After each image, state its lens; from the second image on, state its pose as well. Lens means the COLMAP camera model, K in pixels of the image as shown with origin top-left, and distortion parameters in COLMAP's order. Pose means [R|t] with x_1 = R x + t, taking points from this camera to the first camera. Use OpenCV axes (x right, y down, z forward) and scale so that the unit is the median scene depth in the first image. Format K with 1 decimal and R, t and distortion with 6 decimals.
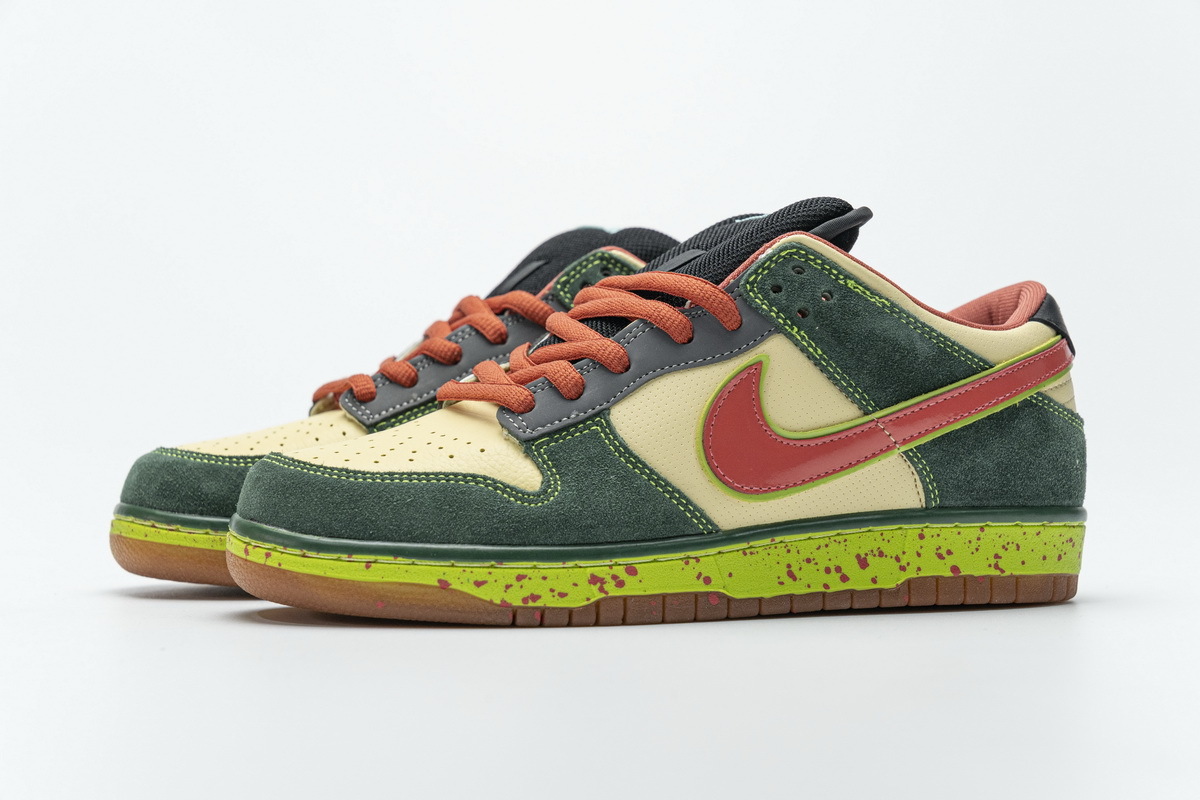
lens RADIAL K [[2336.7, 0, 608.0], [0, 2336.7, 394.4], [0, 0, 1]] dist [0.001094, 0.000000]
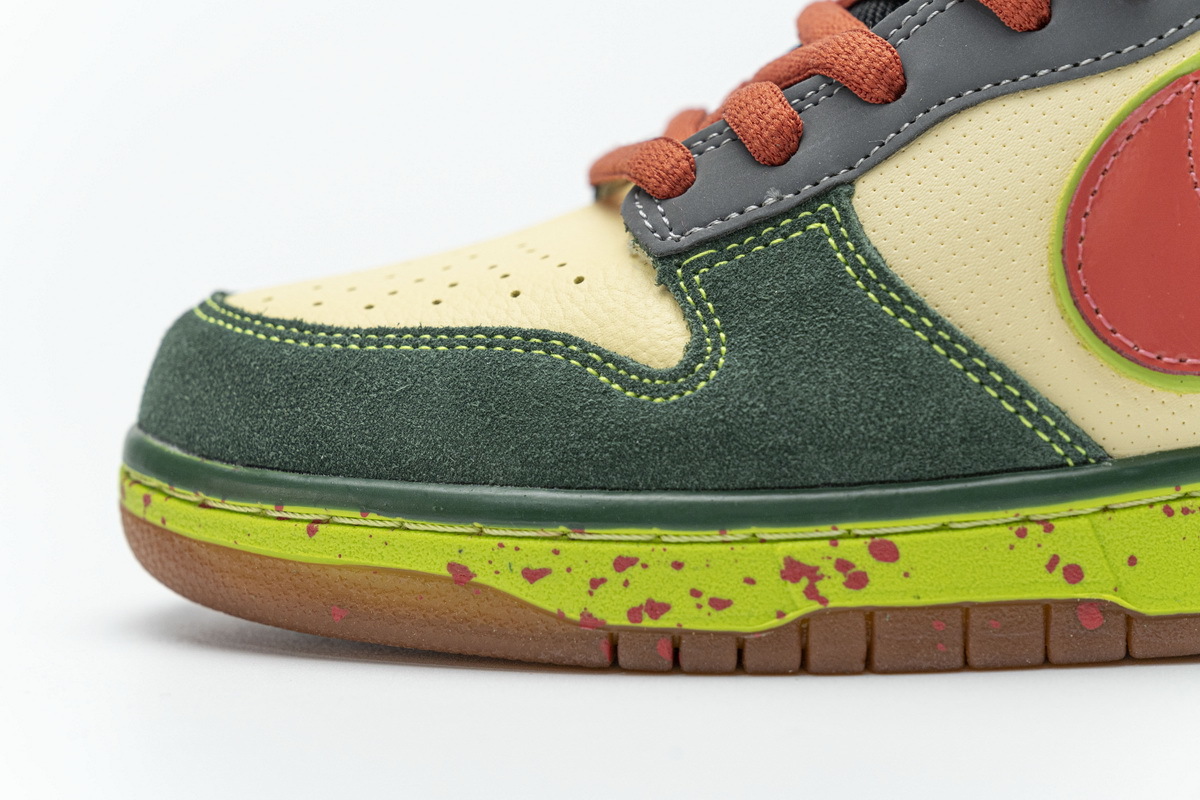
lens RADIAL K [[2336.7, 0, 596.1], [0, 2336.7, 398.7], [0, 0, 1]] dist [0.001094, 0.000000]
pose [[0.947422, 0.003091, -0.319971, 0.095303], [0.016268, 0.998195, 0.057810, 0.020348], [0.319572, -0.059976, 0.945662, 0.552388]]
